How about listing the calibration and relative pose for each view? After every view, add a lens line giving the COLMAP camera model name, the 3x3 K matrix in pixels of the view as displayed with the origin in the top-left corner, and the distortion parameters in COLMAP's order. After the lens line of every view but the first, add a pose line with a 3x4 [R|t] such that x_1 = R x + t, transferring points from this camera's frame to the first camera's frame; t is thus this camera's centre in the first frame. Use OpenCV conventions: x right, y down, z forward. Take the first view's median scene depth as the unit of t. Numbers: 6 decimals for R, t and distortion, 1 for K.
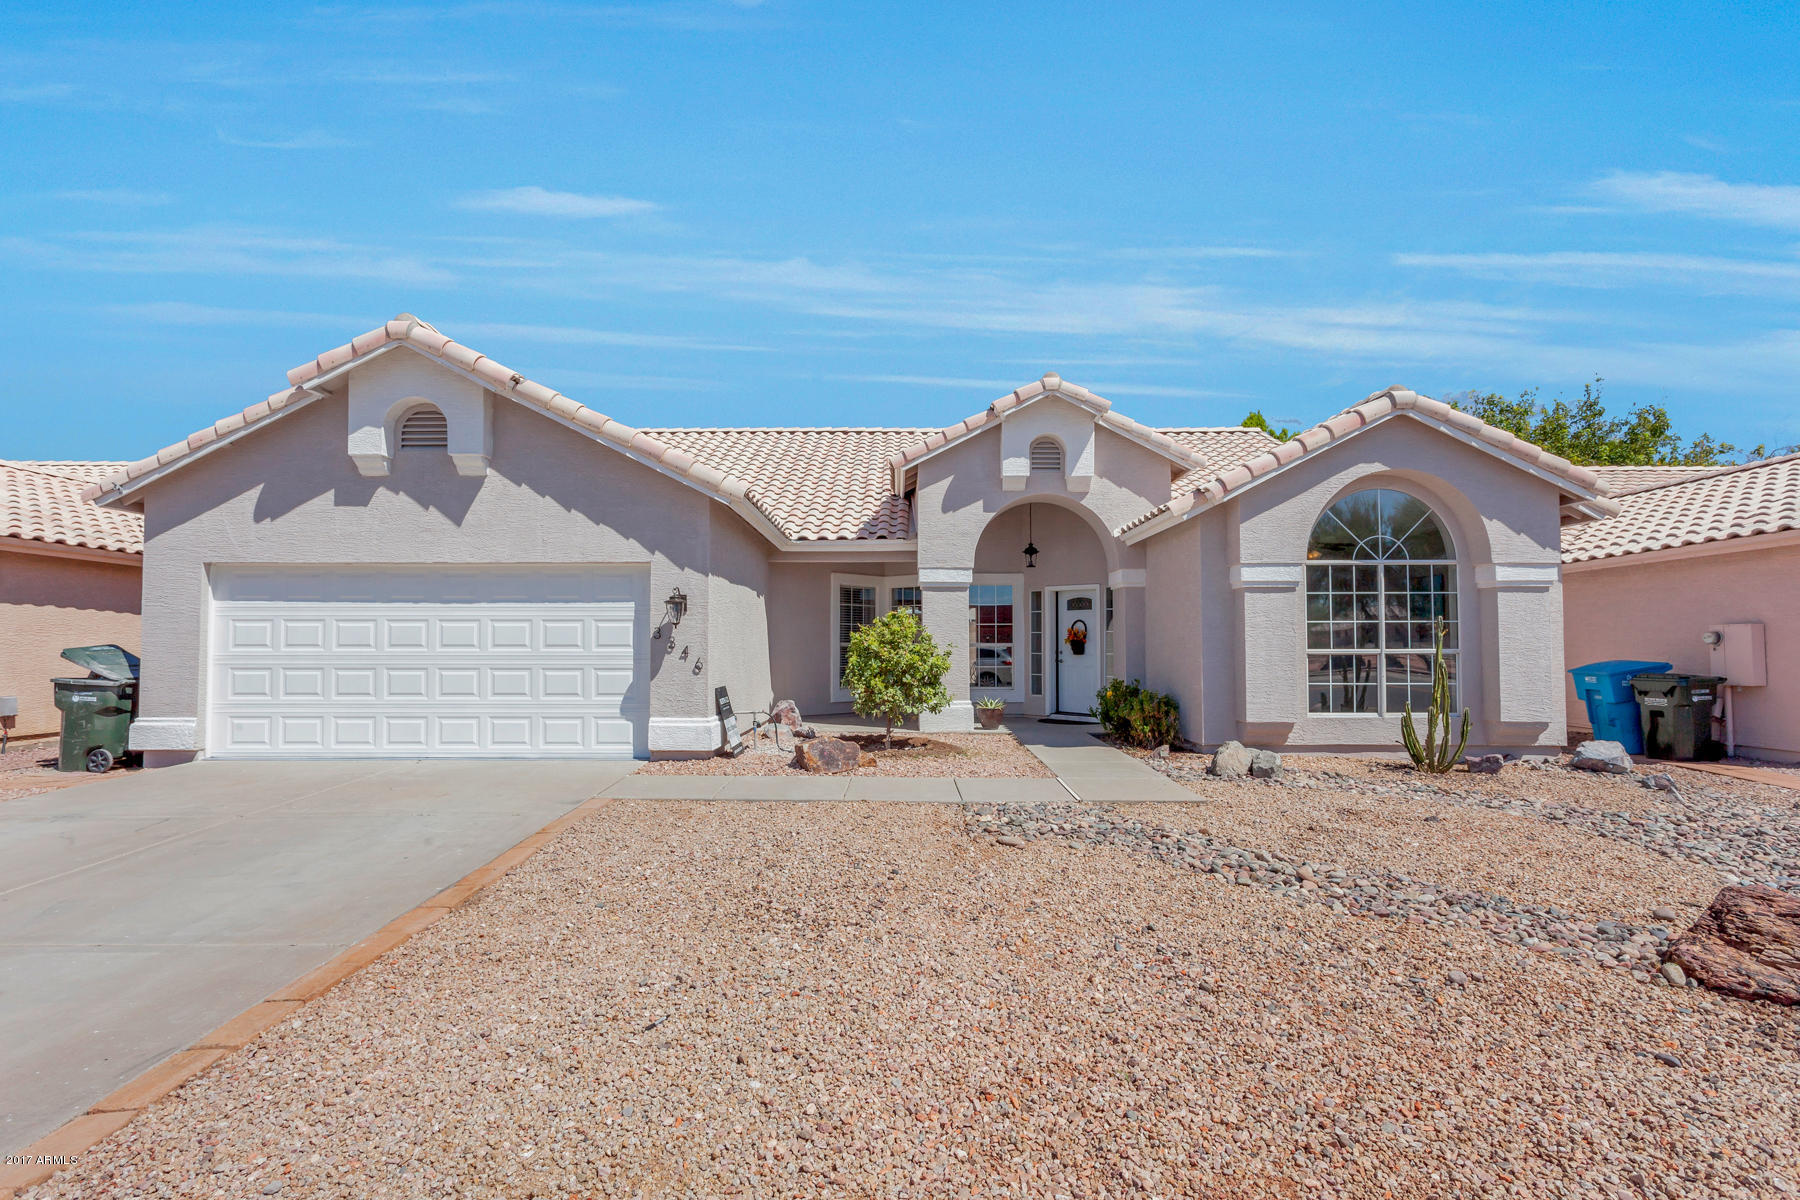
lens RADIAL K [[871.2, 0, 902.7], [0, 871.2, 618.6], [0, 0, 1]] dist [-0.002598, 0.001946]
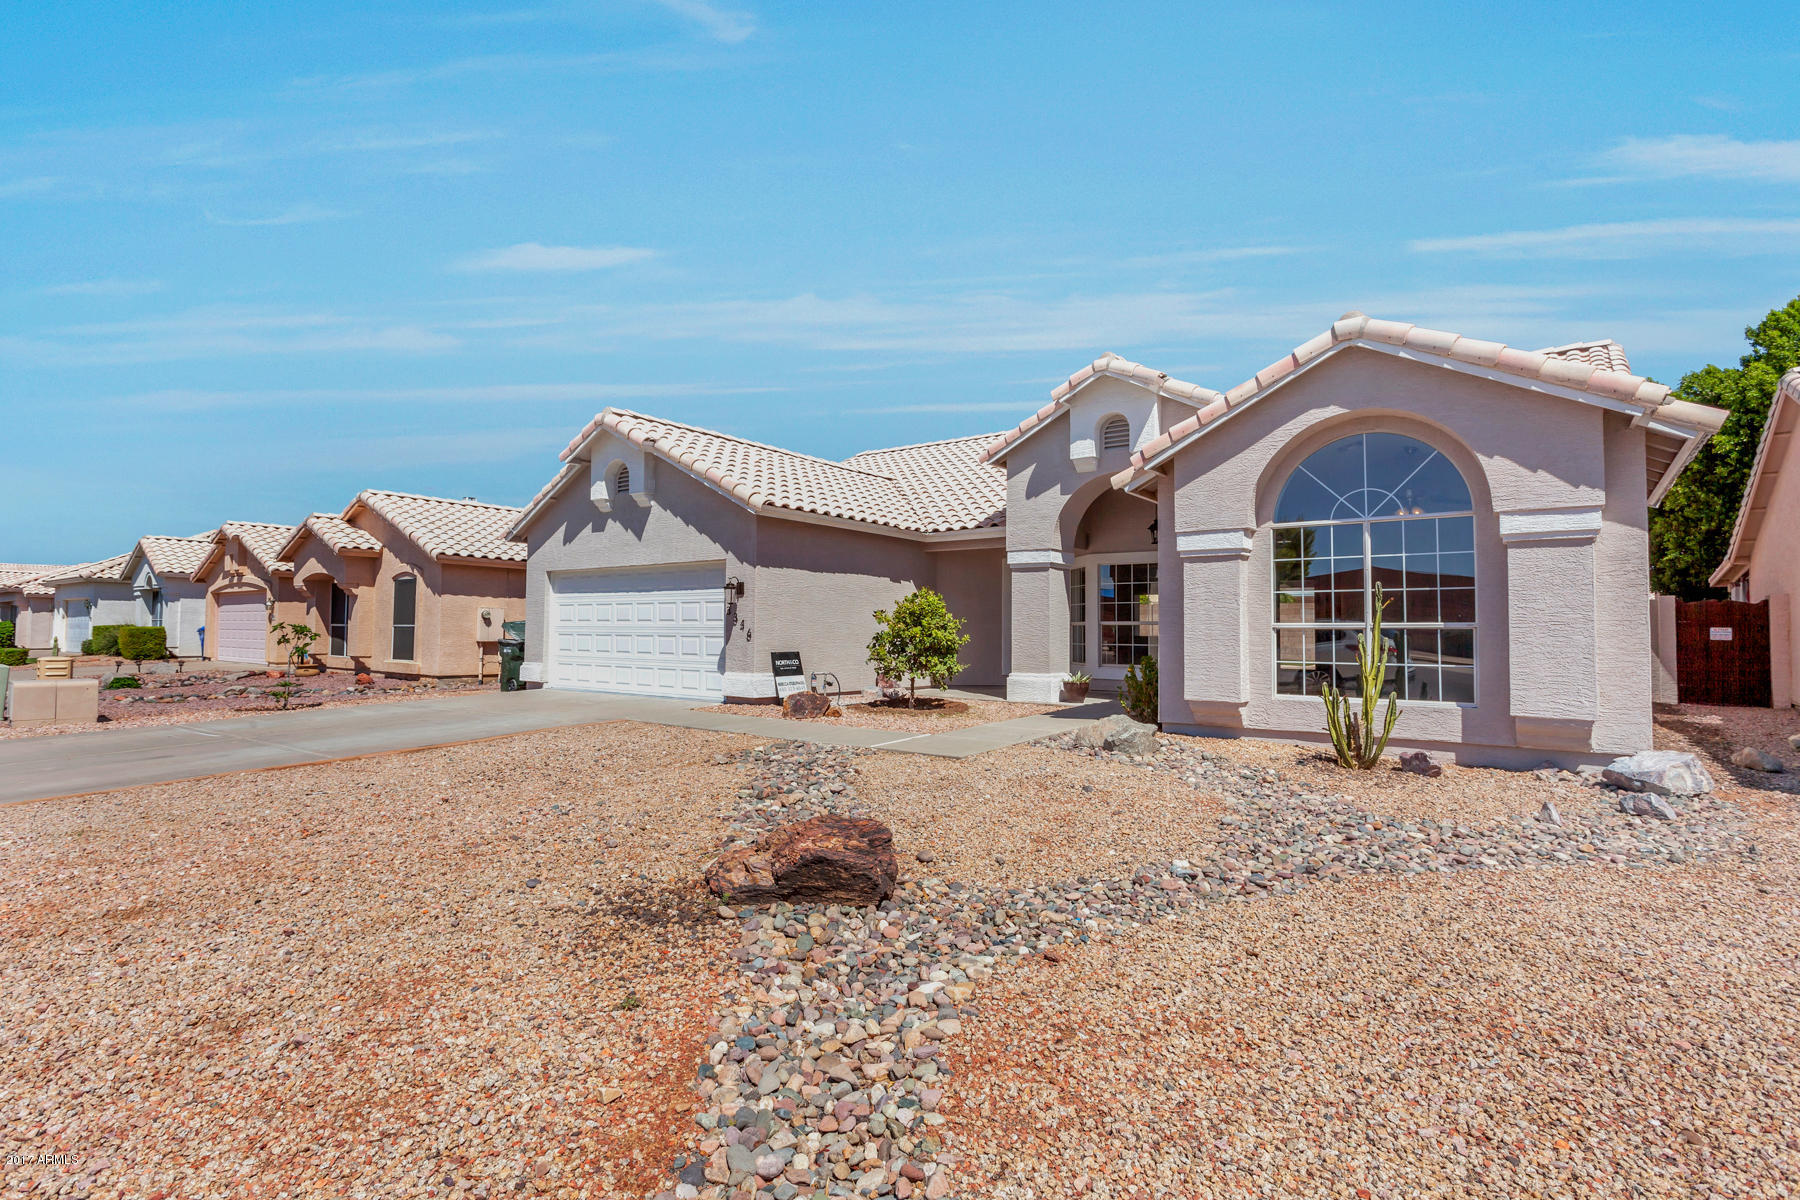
lens RADIAL K [[871.2, 0, 911.3], [0, 871.2, 586.0], [0, 0, 1]] dist [-0.002598, 0.001946]
pose [[0.802848, -0.025375, -0.595644, 0.756446], [0.011858, 0.999576, -0.026601, 0.018019], [0.596066, 0.014293, 0.802808, 0.065886]]
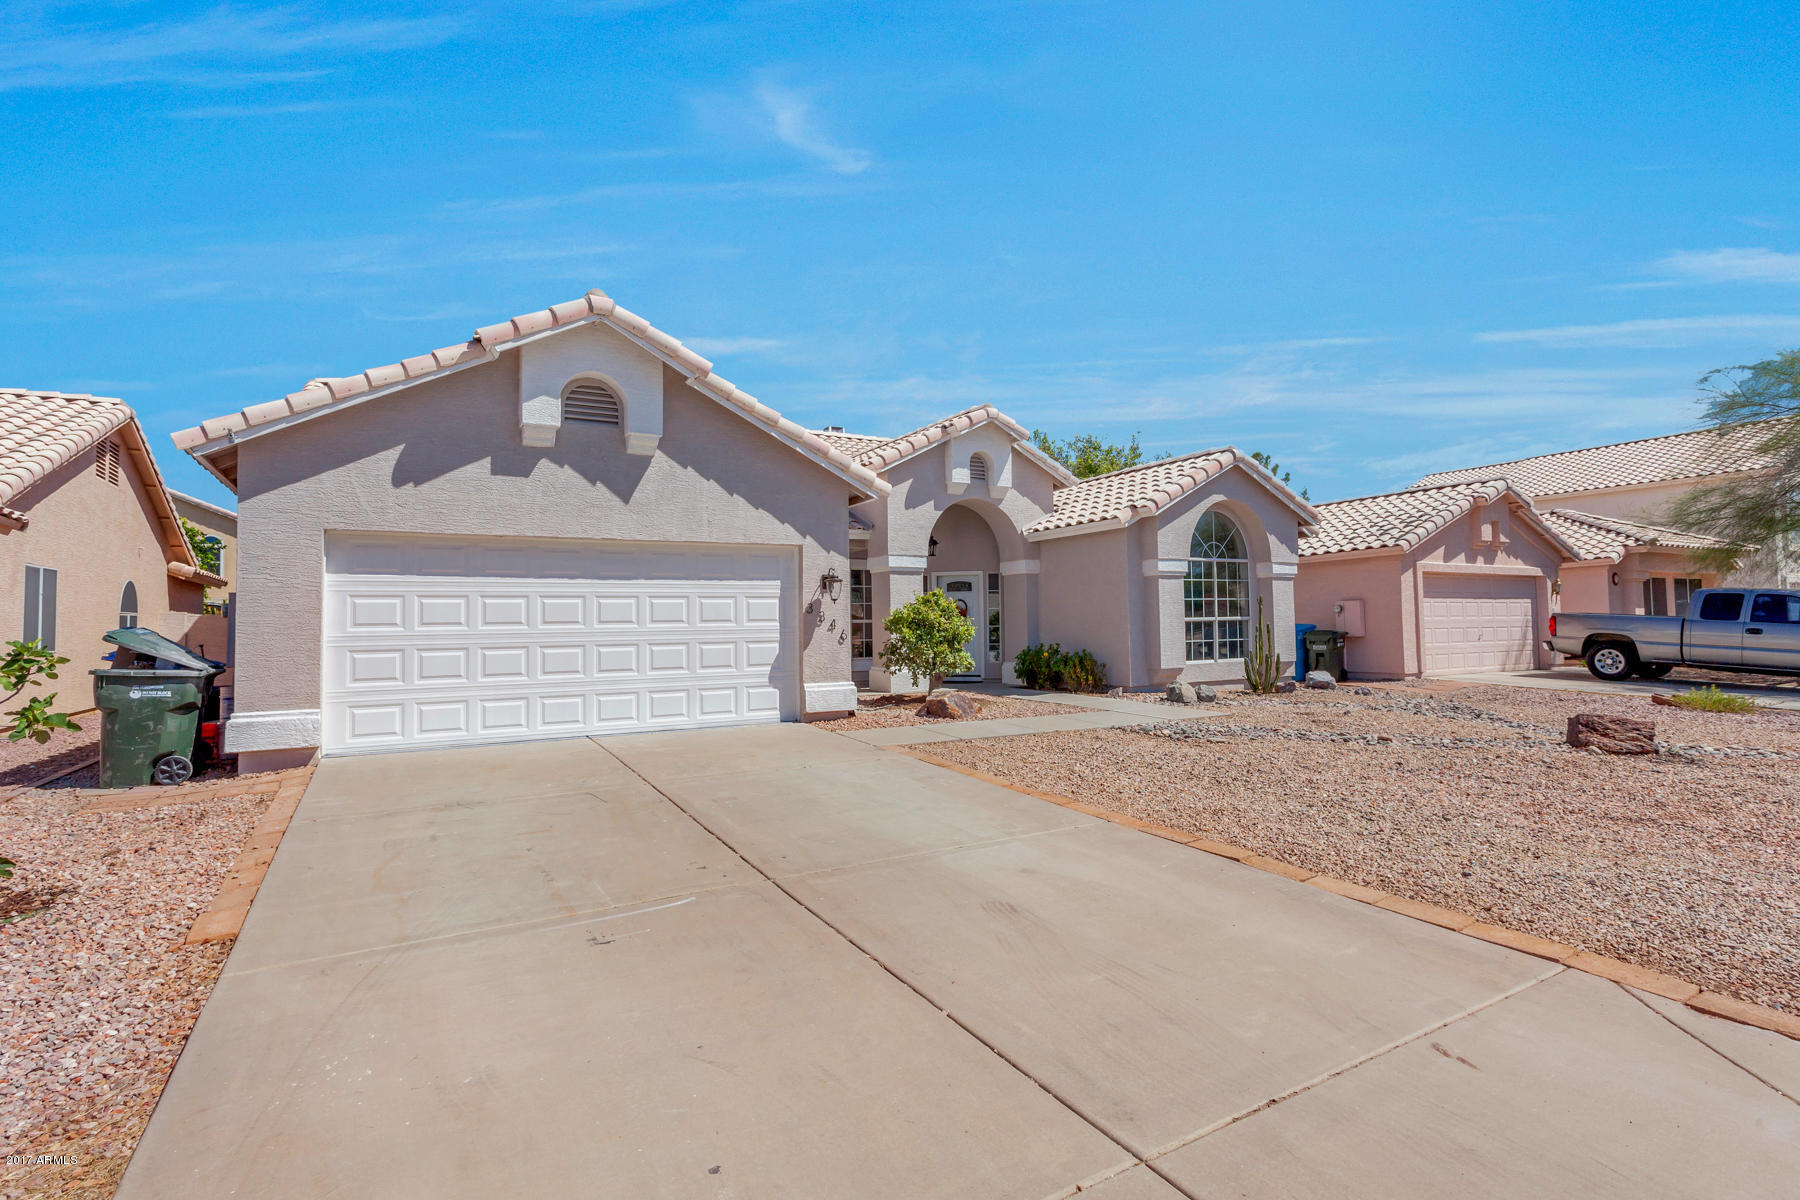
lens RADIAL K [[821.5, 0, 885.2], [0, 821.5, 597.2], [0, 0, 1]] dist [-0.005085, -0.000393]
pose [[0.879739, 0.001539, 0.475454, -0.687997], [0.000741, 0.999989, -0.004607, 0.006991], [-0.475456, 0.004405, 0.879729, 0.018869]]
